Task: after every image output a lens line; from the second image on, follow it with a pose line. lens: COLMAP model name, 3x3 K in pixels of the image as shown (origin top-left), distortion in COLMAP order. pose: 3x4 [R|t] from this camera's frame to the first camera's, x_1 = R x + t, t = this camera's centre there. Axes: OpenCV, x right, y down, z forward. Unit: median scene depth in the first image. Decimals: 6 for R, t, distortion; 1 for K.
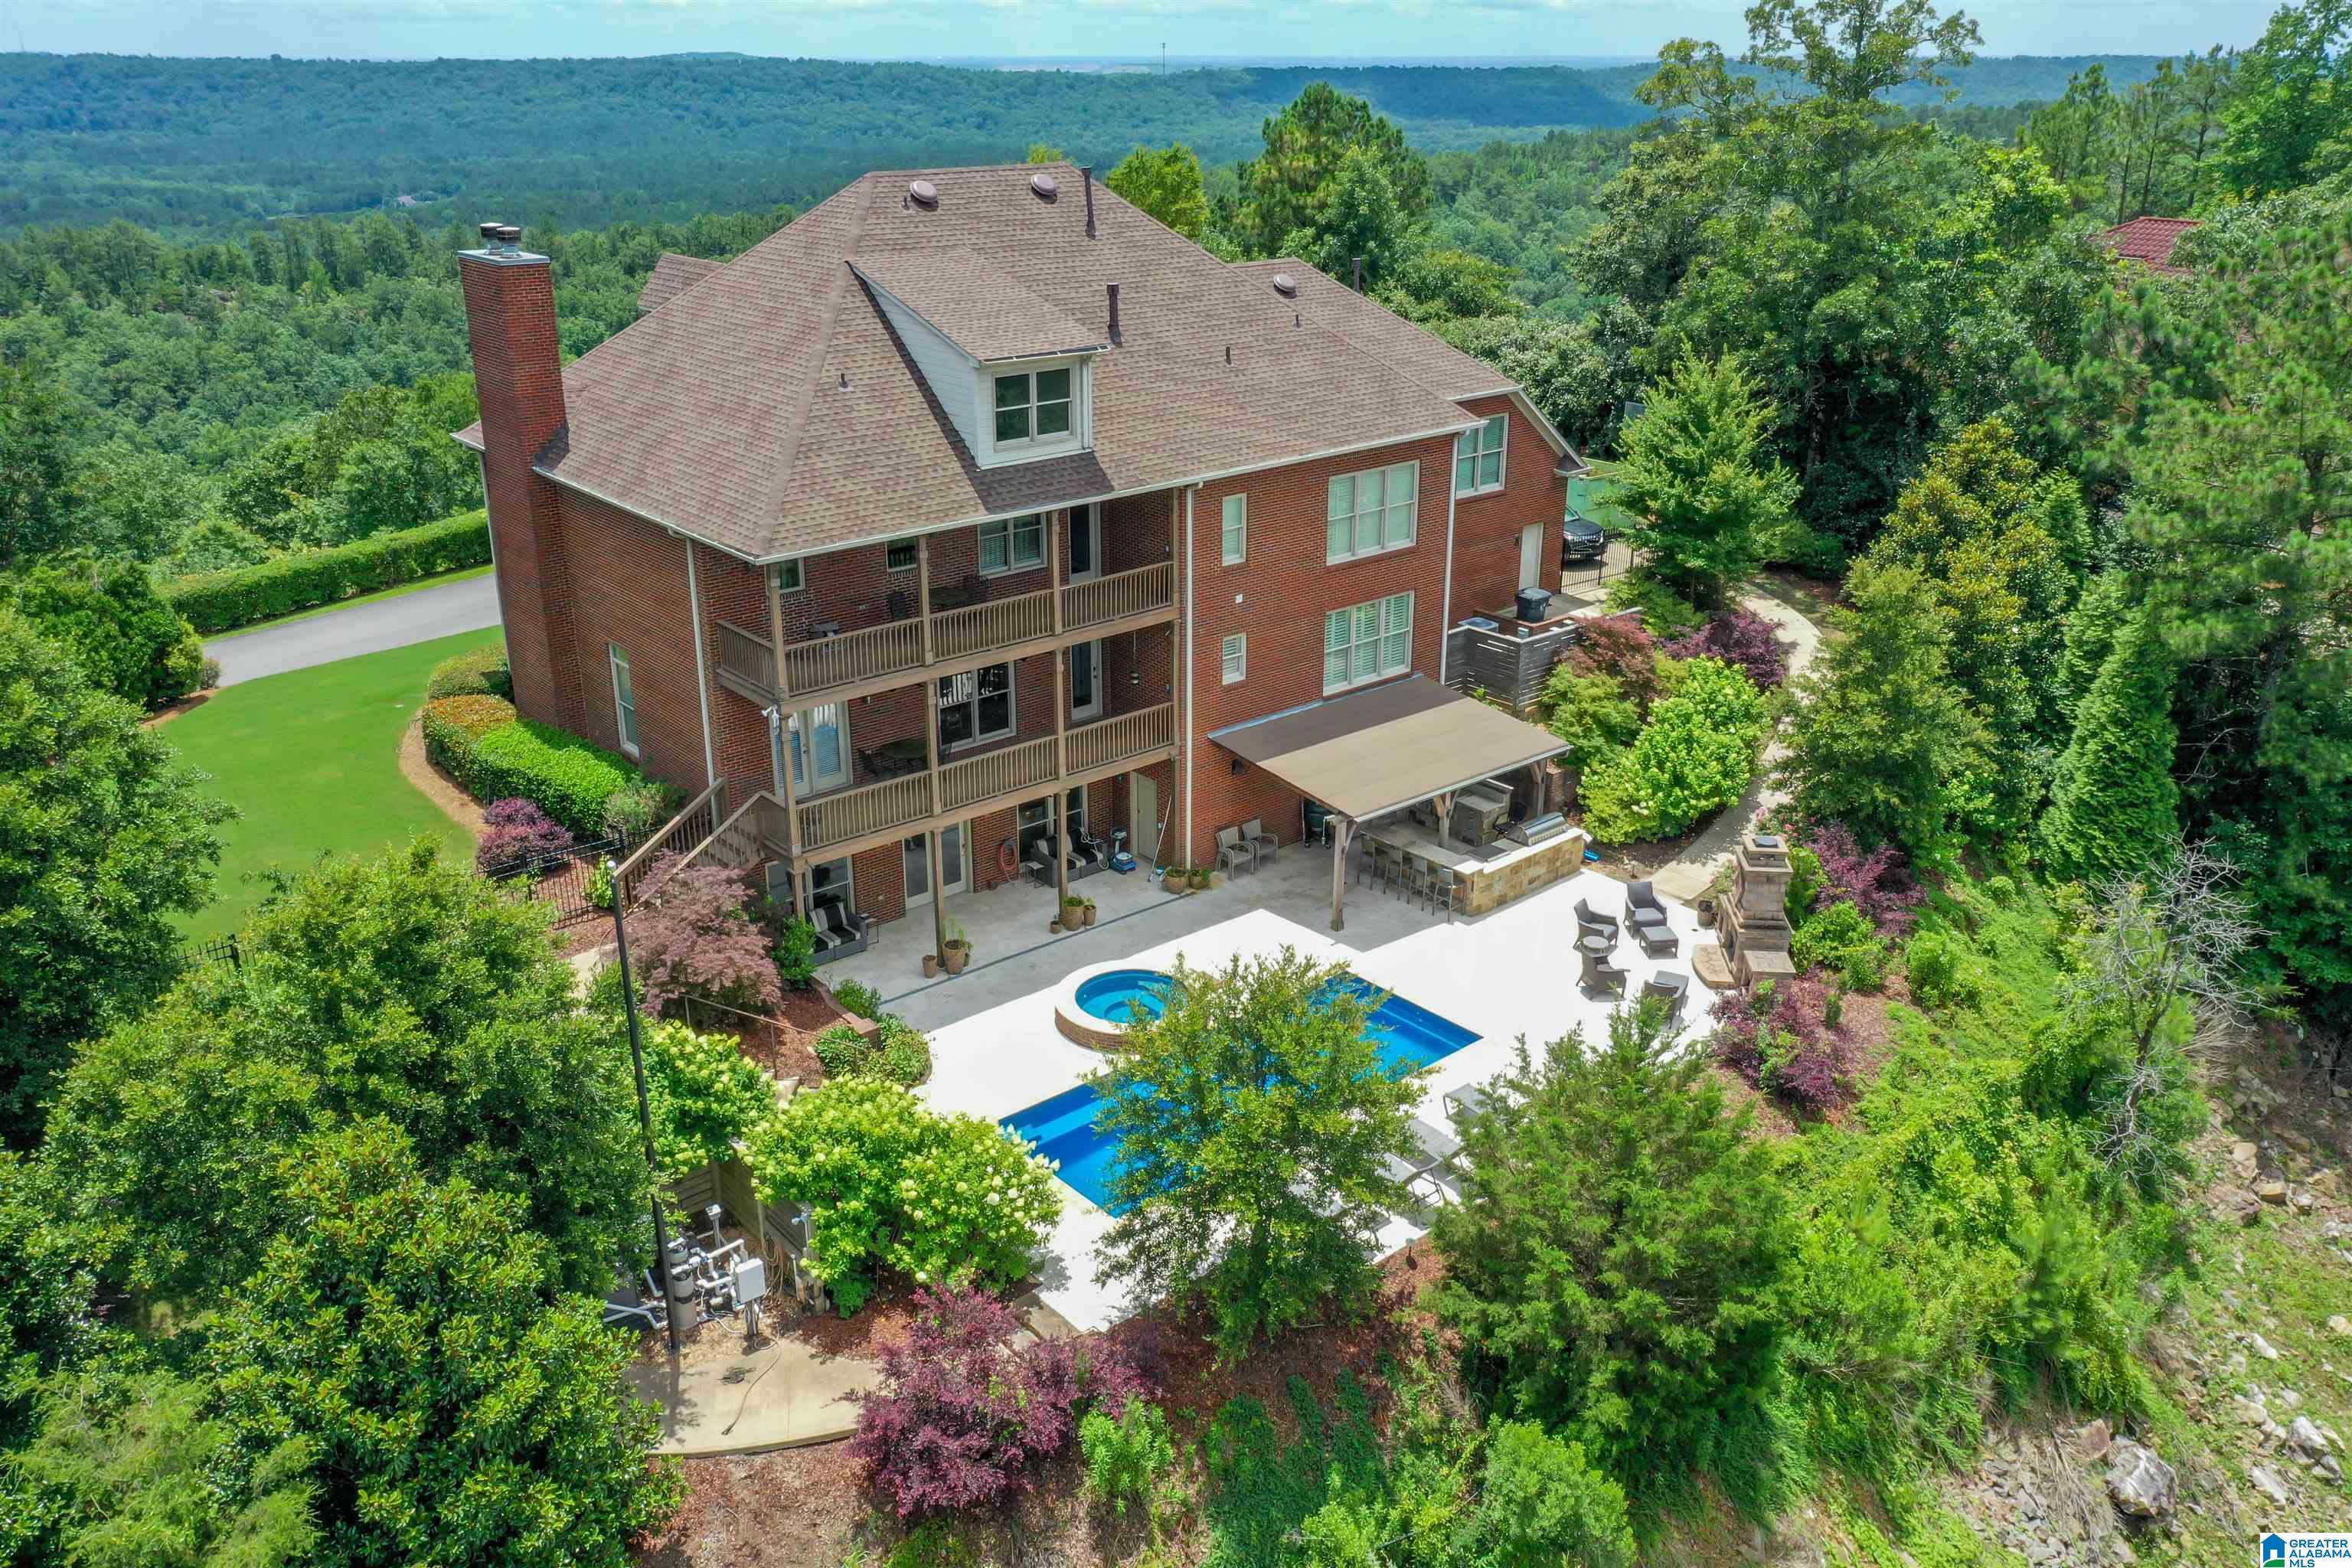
lens RADIAL K [[1889.4, 0, 1175.1], [0, 1889.4, 768.9], [0, 0, 1]] dist [0.004948, 0.004236]
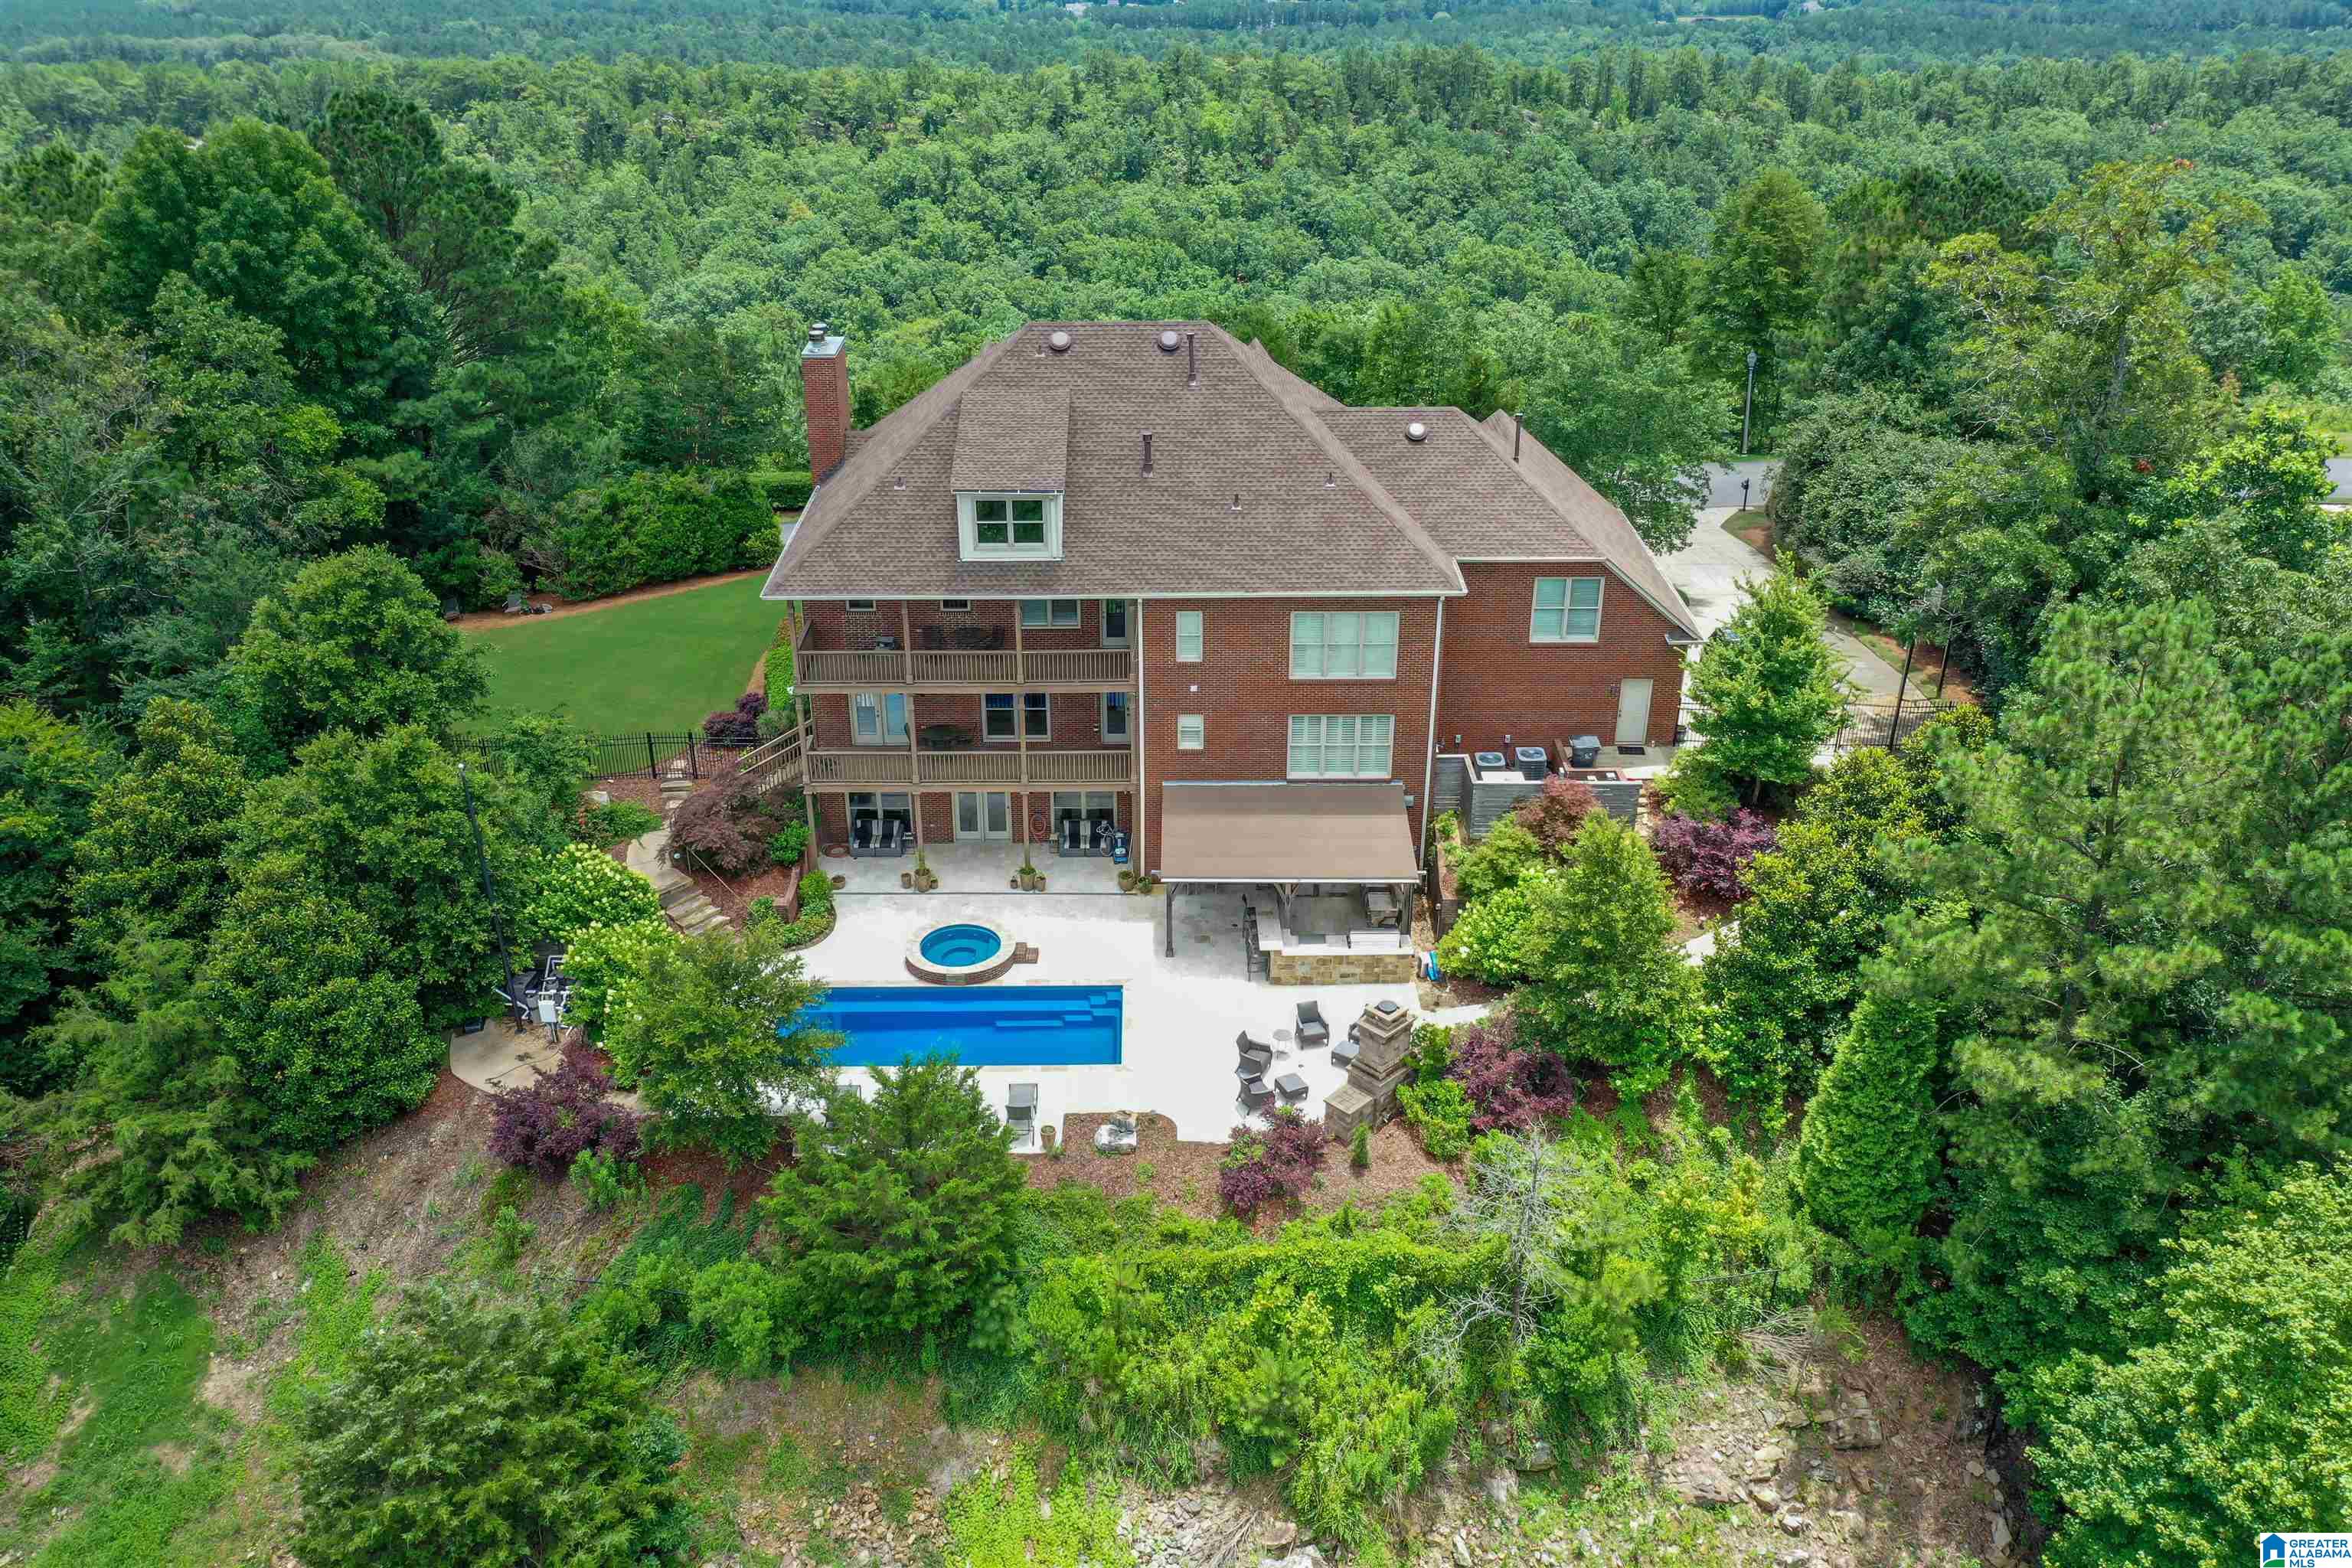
lens RADIAL K [[1889.4, 0, 1174.8], [0, 1889.4, 797.2], [0, 0, 1]] dist [0.004948, 0.004236]
pose [[0.752444, 0.295135, -0.588833, 0.790563], [-0.224186, 0.955370, 0.192375, -0.259781], [0.619330, -0.012743, 0.785027, -0.016608]]
